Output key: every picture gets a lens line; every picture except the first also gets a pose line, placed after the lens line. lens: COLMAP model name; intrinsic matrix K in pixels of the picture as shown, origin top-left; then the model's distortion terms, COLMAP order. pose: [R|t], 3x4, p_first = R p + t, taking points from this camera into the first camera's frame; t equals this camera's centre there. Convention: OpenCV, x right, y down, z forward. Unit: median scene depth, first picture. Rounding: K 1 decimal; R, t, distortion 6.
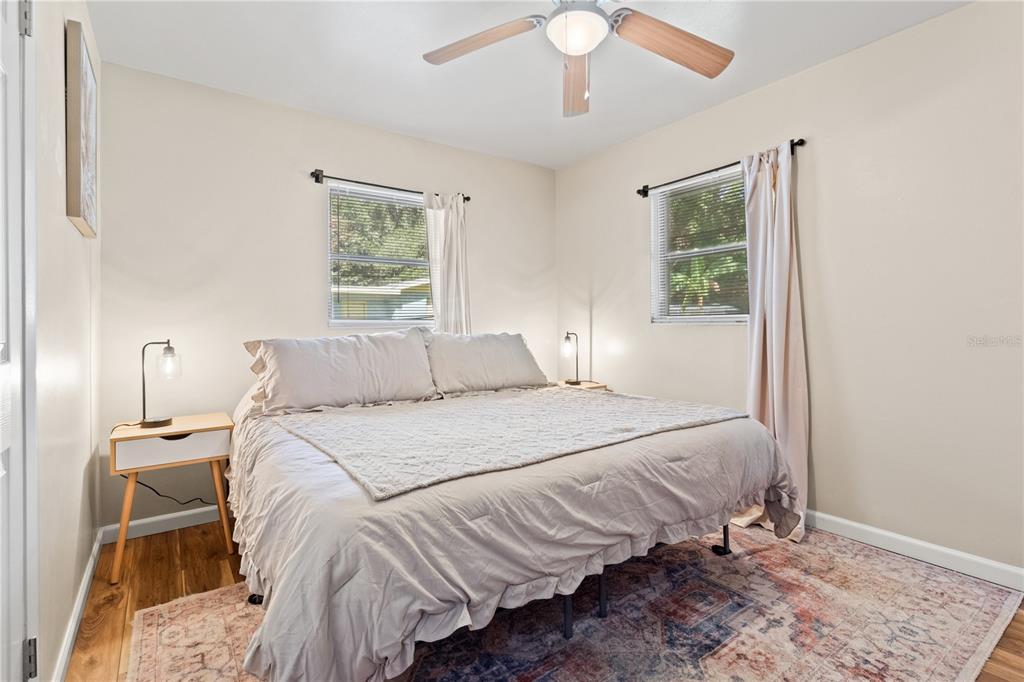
lens RADIAL K [[486.1, 0, 511.6], [0, 486.1, 323.9], [0, 0, 1]] dist [-0.000079, -0.000001]
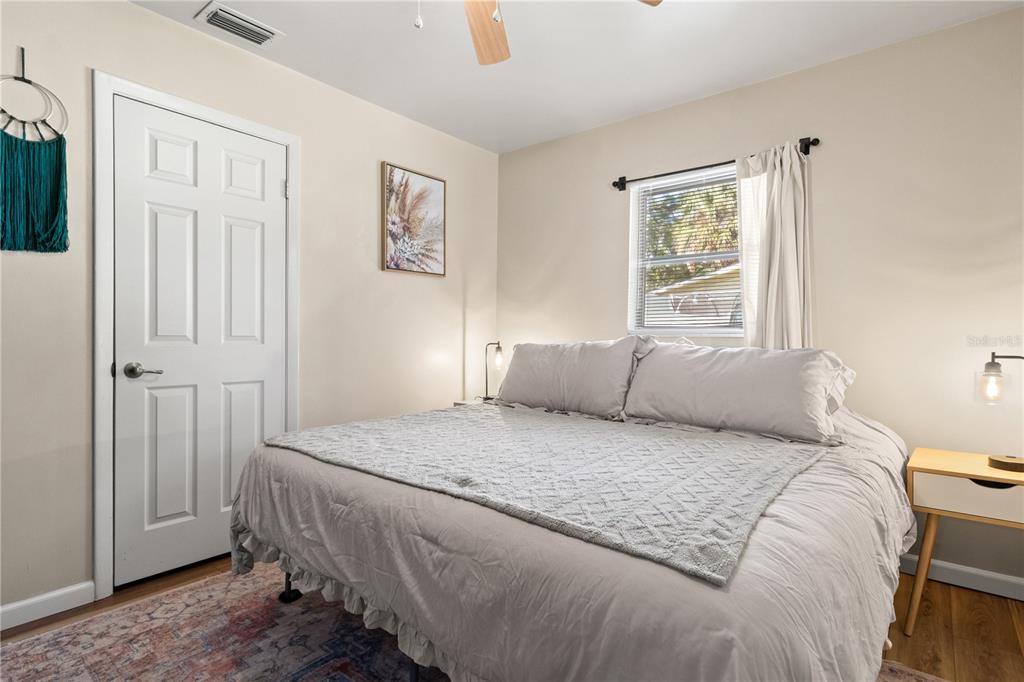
lens RADIAL K [[511.8, 0, 513.5], [0, 511.8, 335.1], [0, 0, 1]] dist [-0.000702, -0.000042]
pose [[0.256828, 0.012135, -0.966381, 0.731707], [-0.010856, 0.999894, 0.009671, -0.000151], [0.966396, 0.008007, 0.256933, 0.666949]]
